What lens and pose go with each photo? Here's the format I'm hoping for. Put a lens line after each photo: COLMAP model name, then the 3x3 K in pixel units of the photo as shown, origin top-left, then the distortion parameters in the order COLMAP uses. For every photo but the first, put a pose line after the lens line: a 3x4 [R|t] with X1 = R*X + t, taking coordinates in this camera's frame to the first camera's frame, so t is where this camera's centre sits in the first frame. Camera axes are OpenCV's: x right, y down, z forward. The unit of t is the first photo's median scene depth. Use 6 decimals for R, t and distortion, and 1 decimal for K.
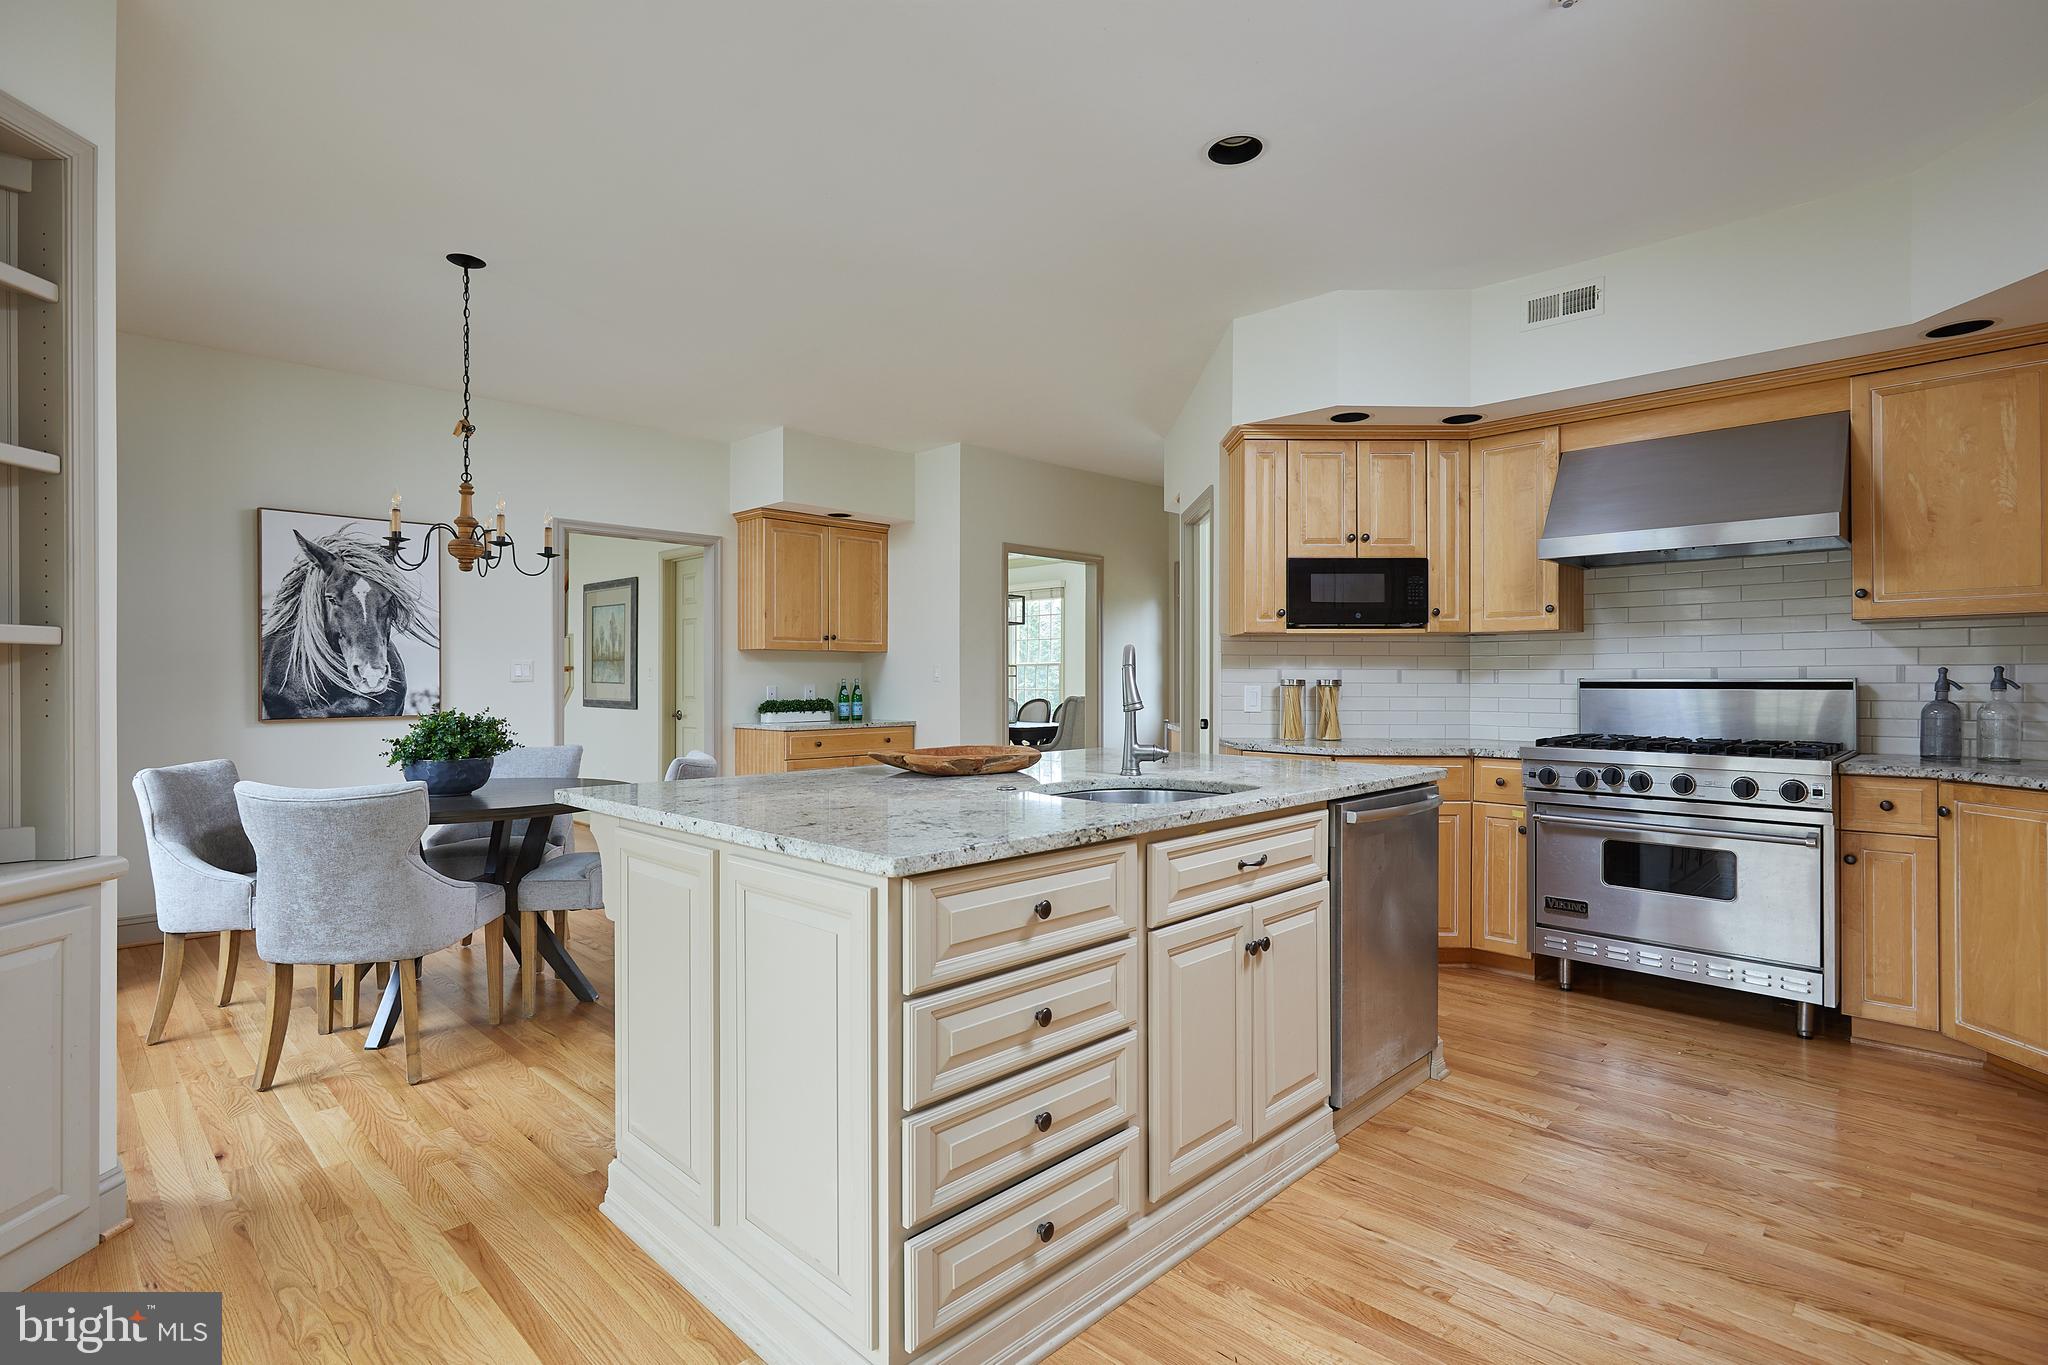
lens RADIAL K [[991.7, 0, 1024.0], [0, 991.7, 682.5], [0, 0, 1]] dist [-0.002419, 0.000306]
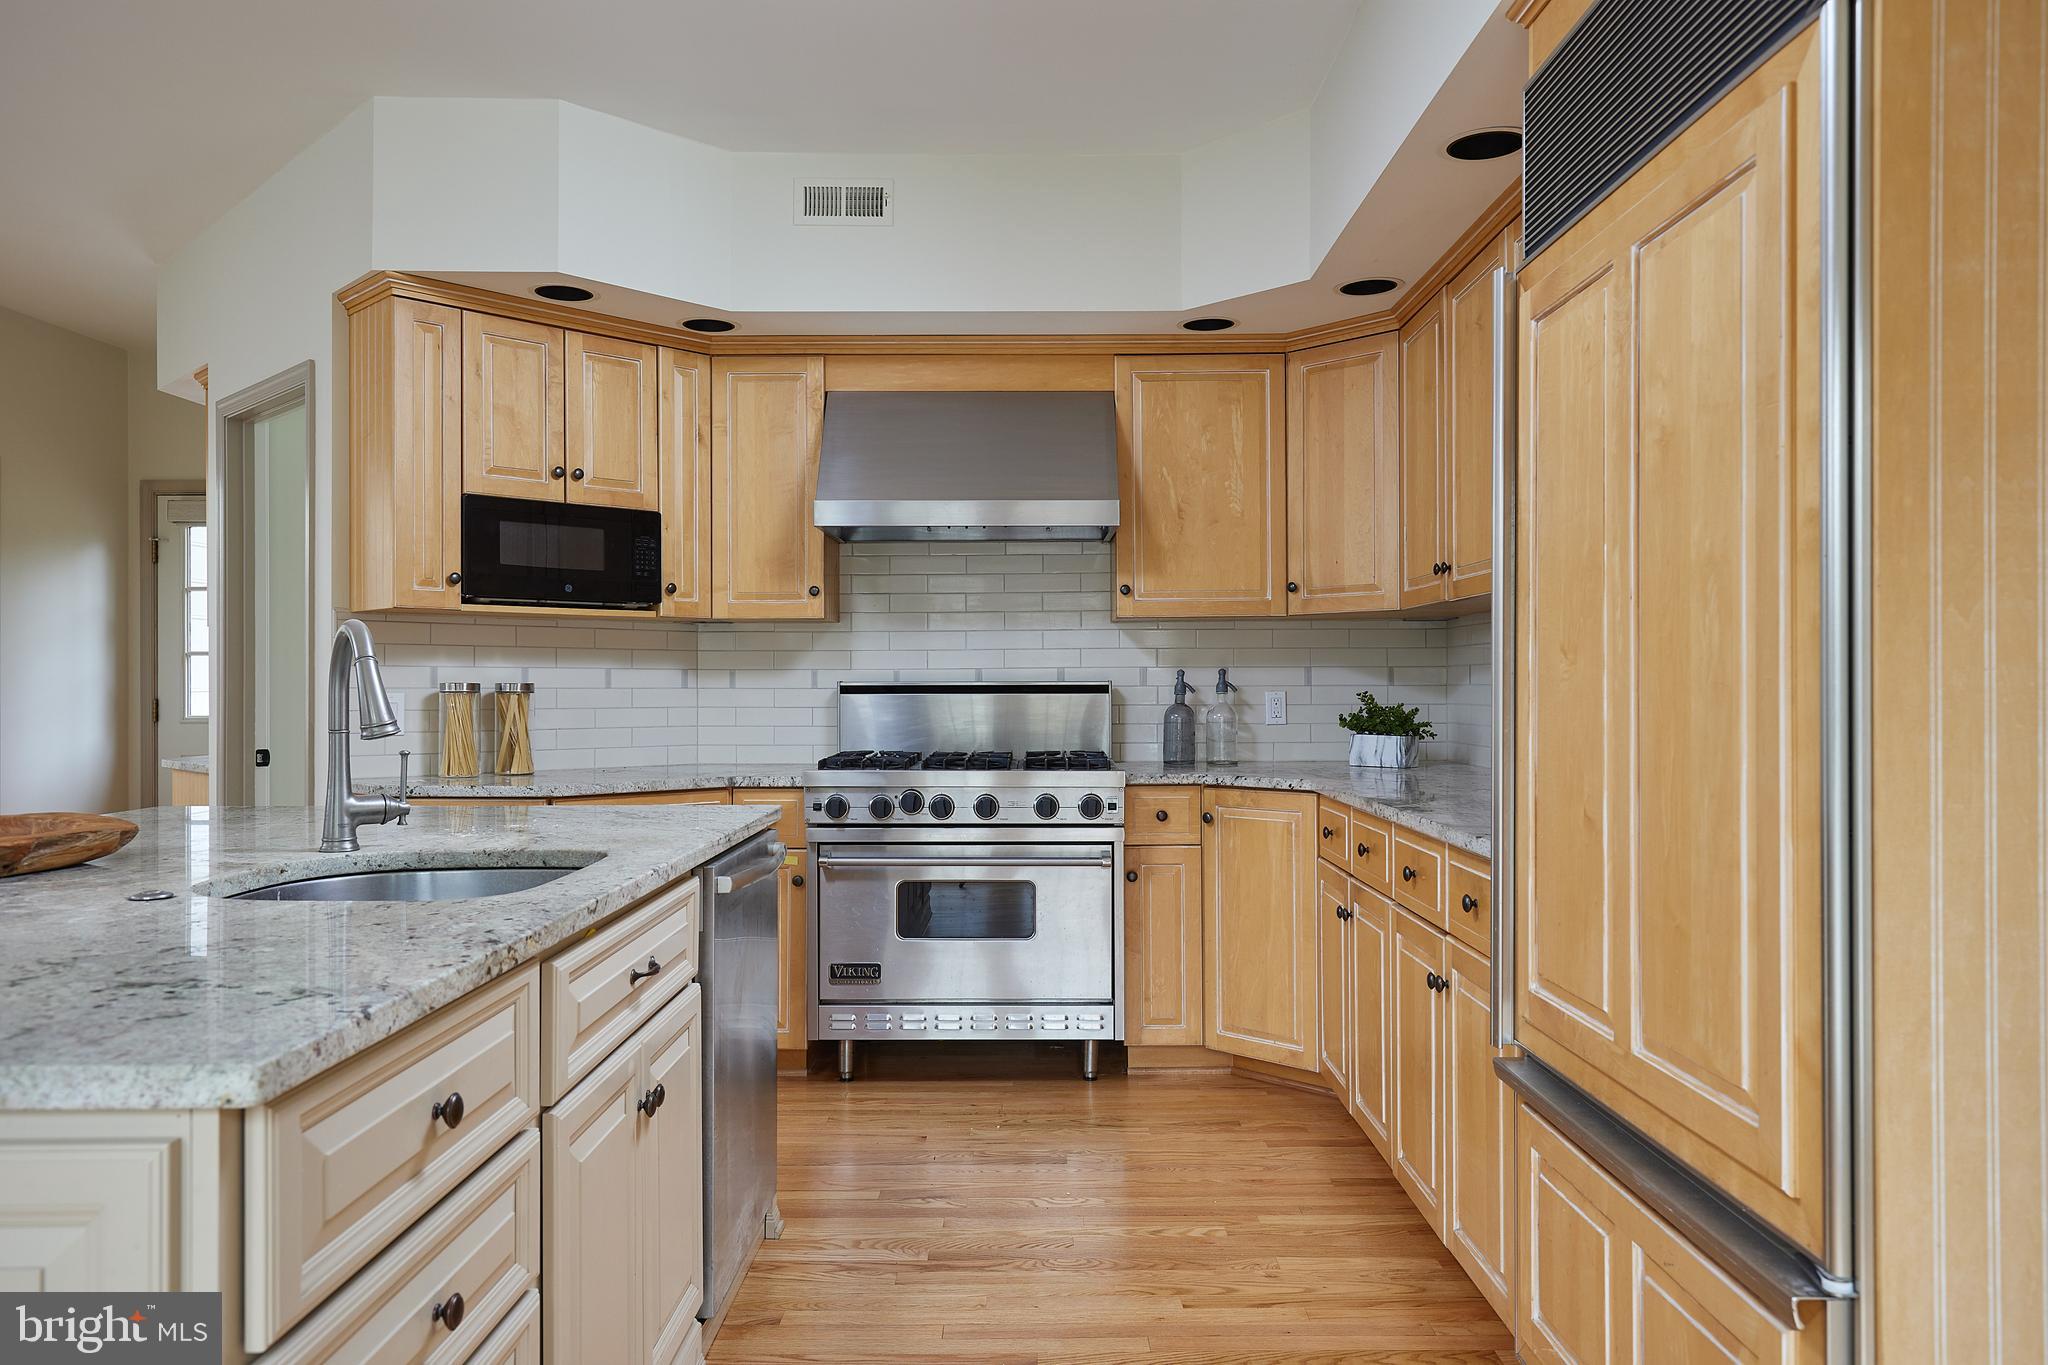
lens RADIAL K [[1411.6, 0, 1024.0], [0, 1411.6, 682.5], [0, 0, 1]] dist [0.007523, -0.000587]
pose [[0.709606, -0.000373, 0.704598, -0.157192], [0.003042, 0.999992, -0.002534, 0.000295], [-0.704592, 0.003942, 0.709602, 0.125671]]
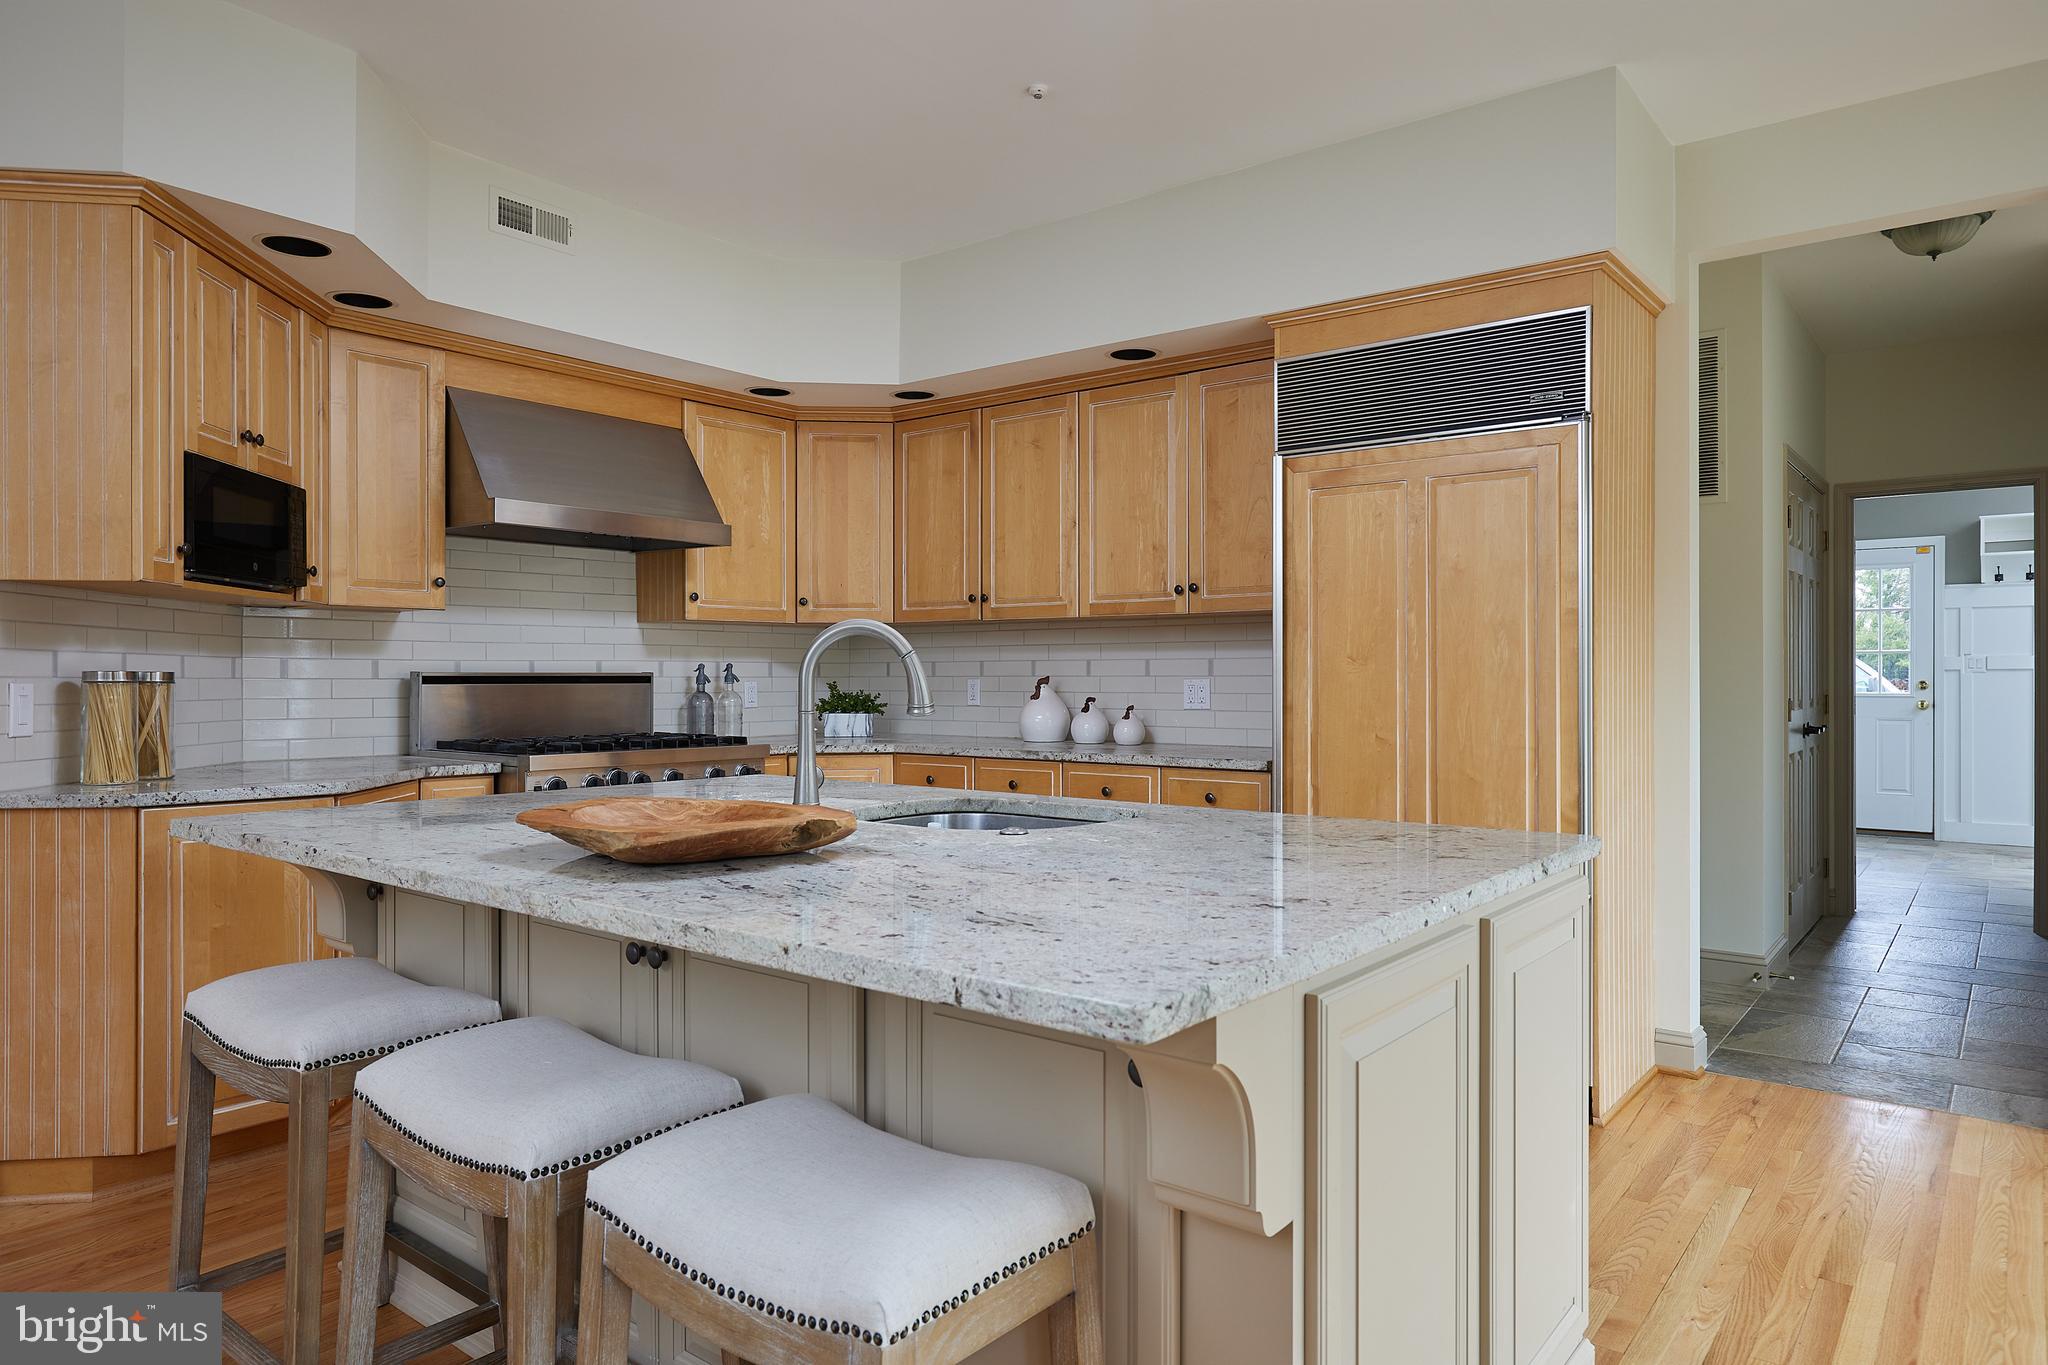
lens RADIAL K [[1278.5, 0, 1024.0], [0, 1278.5, 682.5], [0, 0, 1]] dist [0.003533, 0.002343]
pose [[-0.102978, -0.004314, 0.994674, -0.632095], [0.000991, 0.999990, 0.004439, 0.000802], [-0.994683, 0.001443, -0.102973, 0.780819]]
